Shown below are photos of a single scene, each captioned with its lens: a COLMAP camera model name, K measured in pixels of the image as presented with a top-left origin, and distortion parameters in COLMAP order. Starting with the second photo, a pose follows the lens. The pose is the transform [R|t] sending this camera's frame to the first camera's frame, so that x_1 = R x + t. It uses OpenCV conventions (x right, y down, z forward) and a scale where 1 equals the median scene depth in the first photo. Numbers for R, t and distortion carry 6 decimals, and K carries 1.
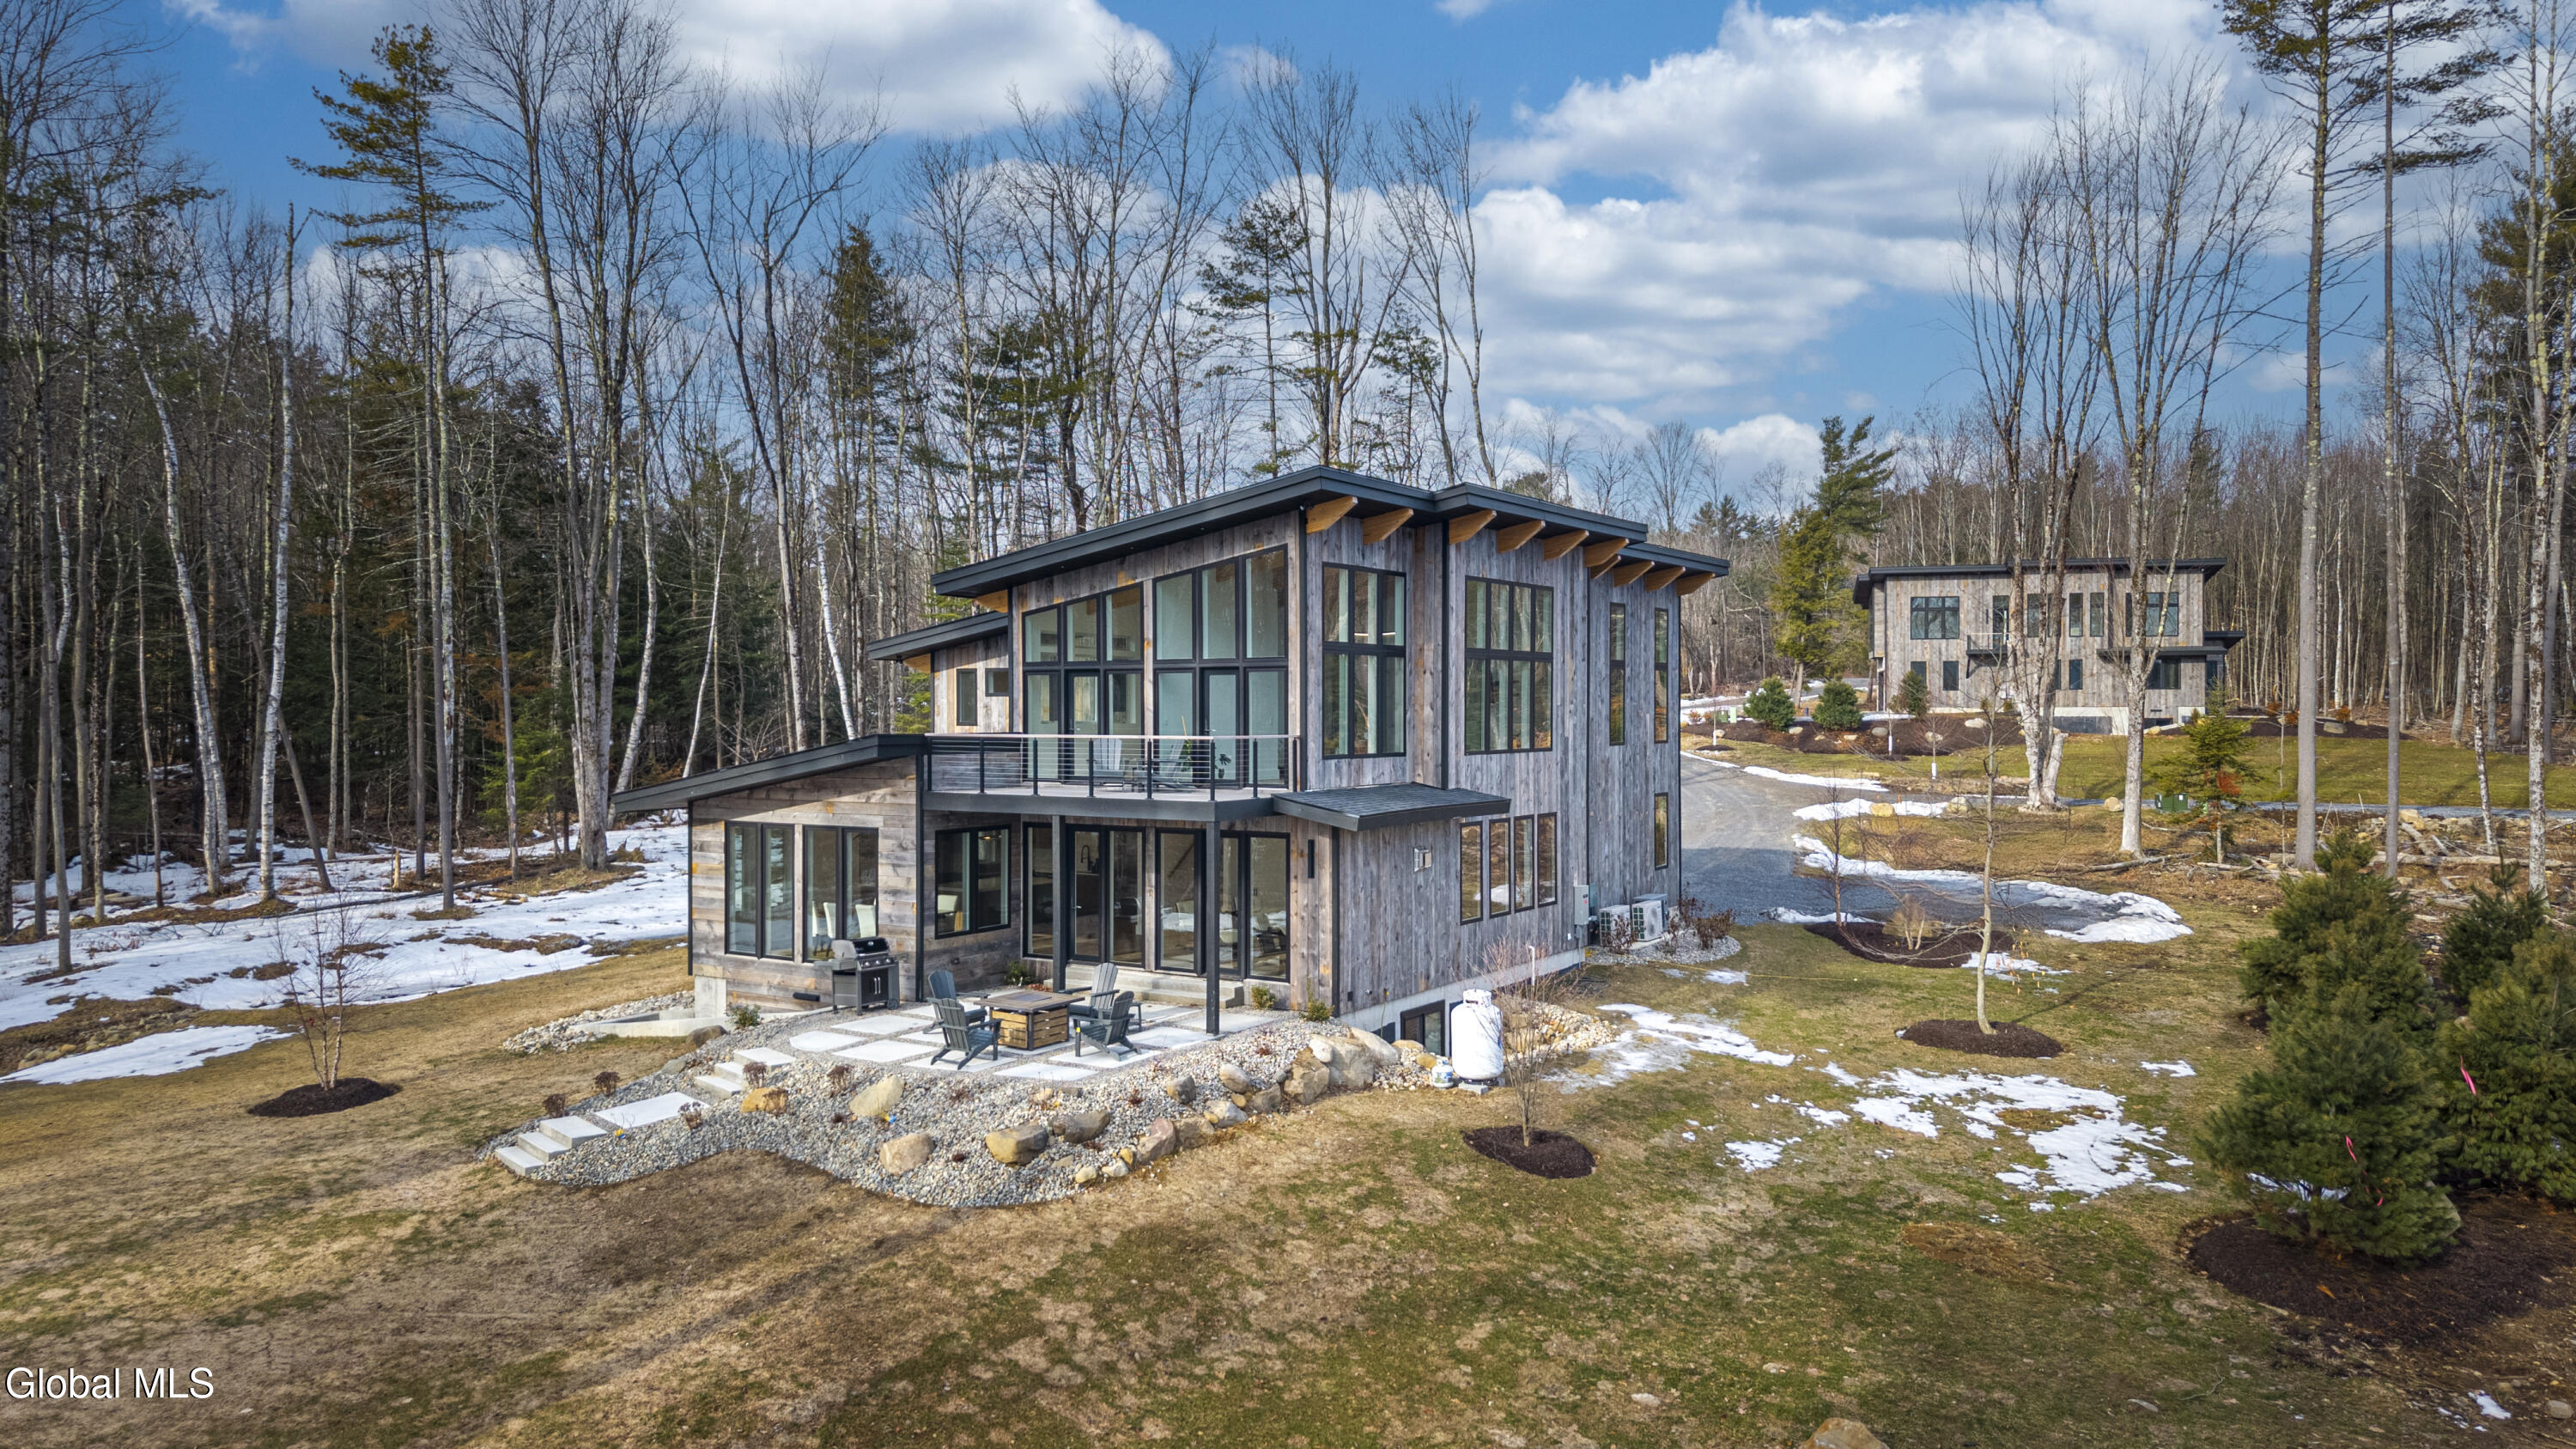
lens RADIAL K [[1793.7, 0, 1281.9], [0, 1793.7, 684.5], [0, 0, 1]] dist [0.035454, -0.002276]
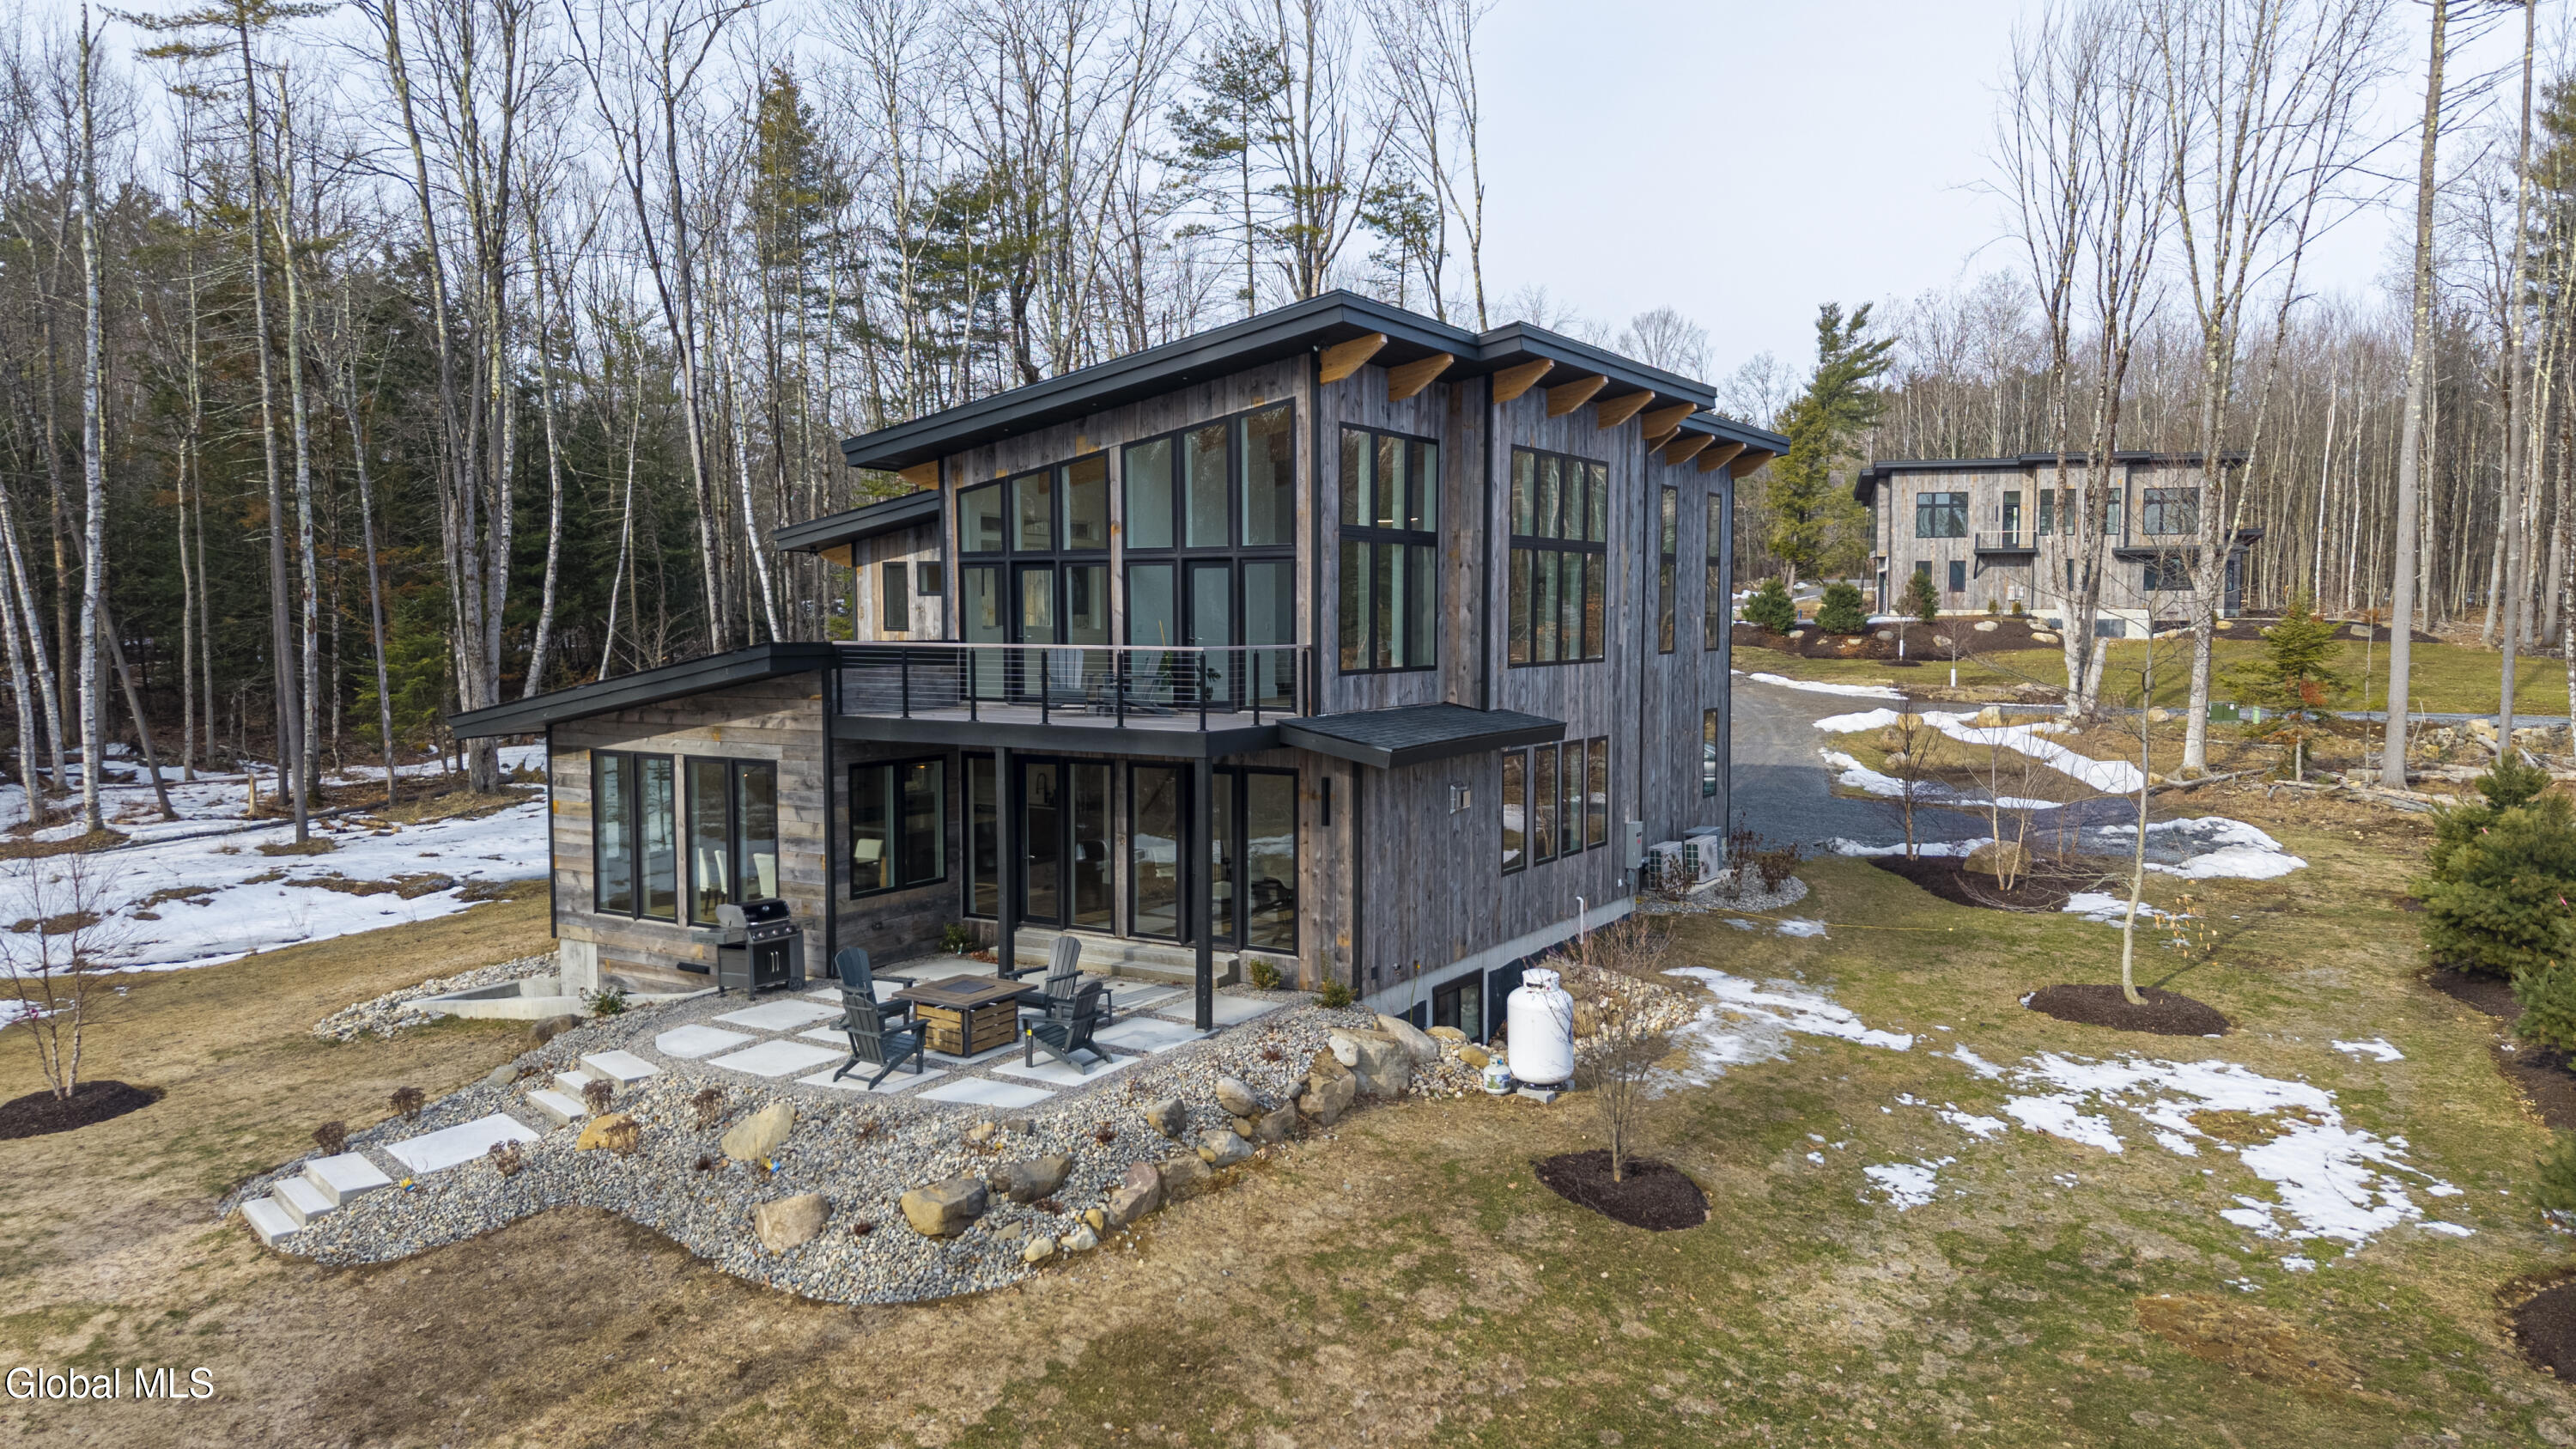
lens RADIAL K [[1776.7, 0, 1285.9], [0, 1776.7, 720.1], [0, 0, 1]] dist [0.027702, -0.005776]
pose [[0.999696, -0.001266, 0.024636, -0.018180], [-0.000568, 0.997235, 0.074314, 0.003254], [-0.024662, -0.074305, 0.996931, 0.201434]]
